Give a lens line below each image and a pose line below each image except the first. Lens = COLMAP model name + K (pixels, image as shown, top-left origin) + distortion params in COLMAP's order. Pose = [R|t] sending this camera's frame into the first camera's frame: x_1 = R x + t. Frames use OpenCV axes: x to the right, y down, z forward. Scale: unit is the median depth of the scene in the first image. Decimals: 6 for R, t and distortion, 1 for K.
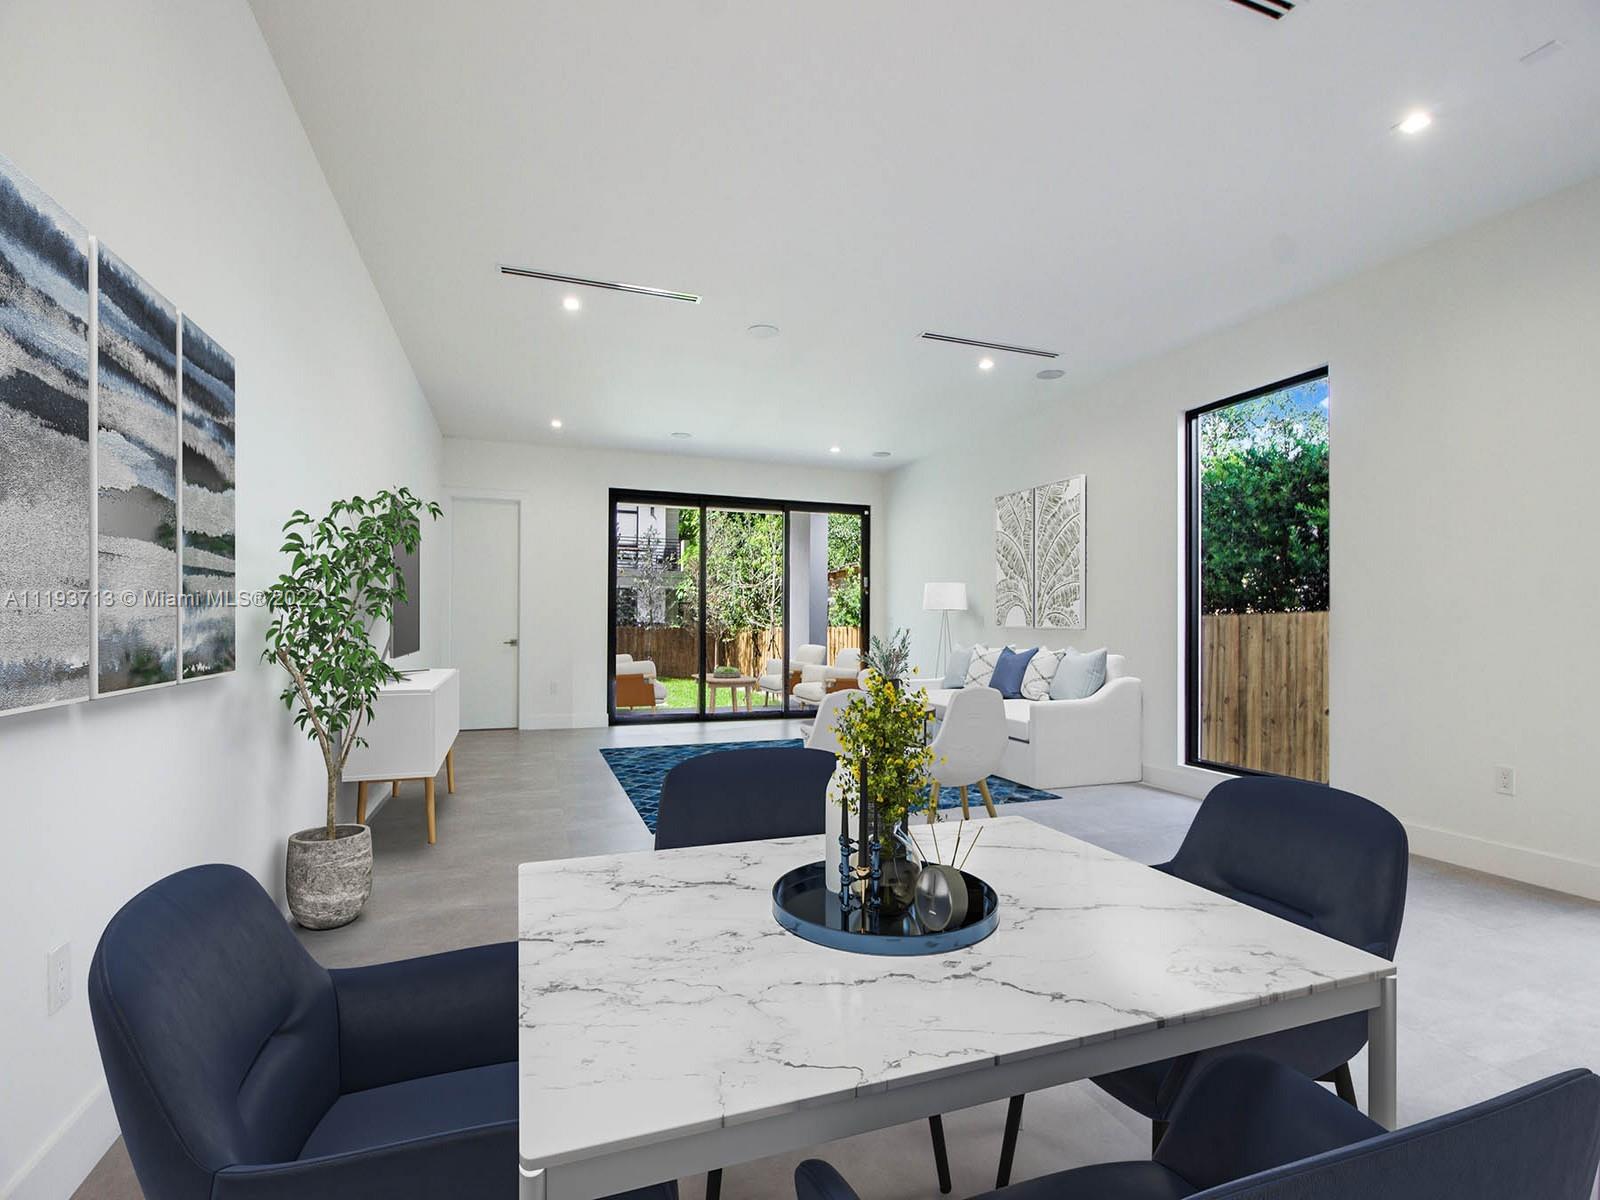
lens RADIAL K [[740.4, 0, 803.8], [0, 740.4, 624.7], [0, 0, 1]] dist [0.025384, -0.000132]
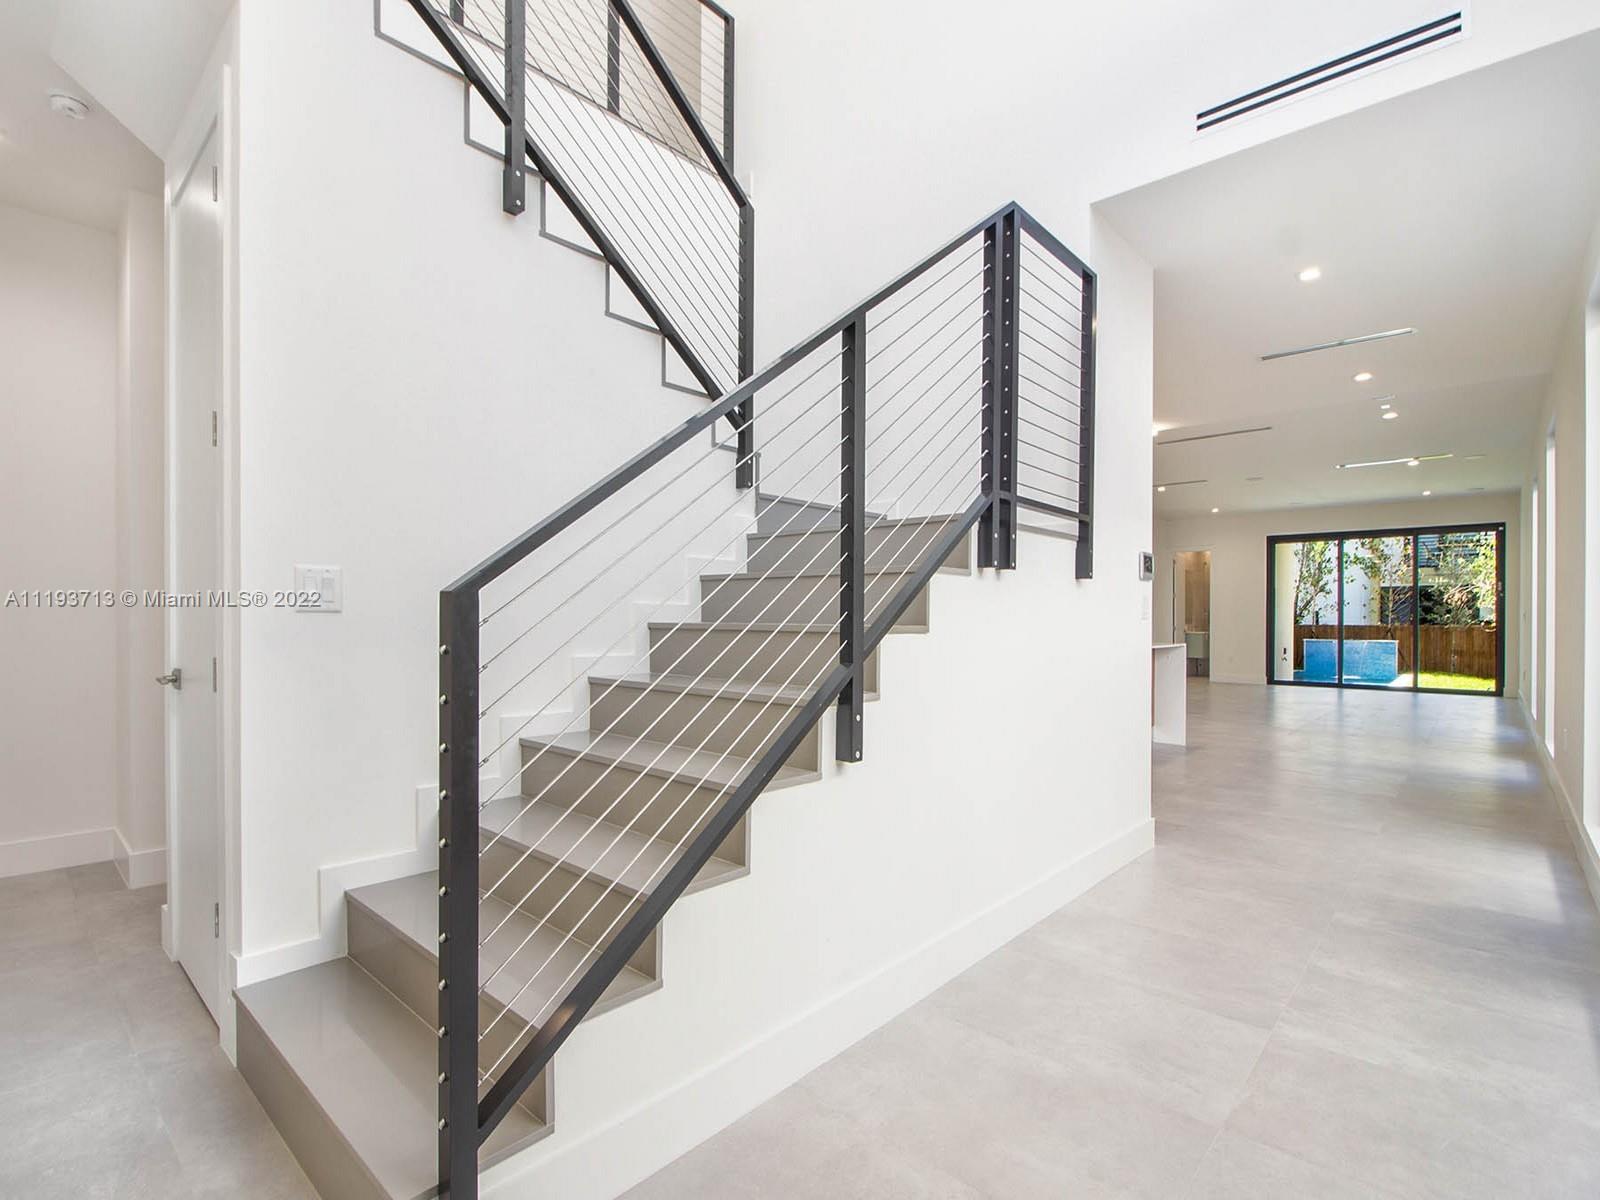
lens RADIAL K [[755.6, 0, 802.5], [0, 755.6, 619.5], [0, 0, 1]] dist [-0.023289, -0.000386]
pose [[0.457522, -0.003763, -0.889190, 0.691365], [-0.003663, 0.999975, -0.006117, 0.009300], [0.889191, 0.006056, 0.457497, -0.612926]]
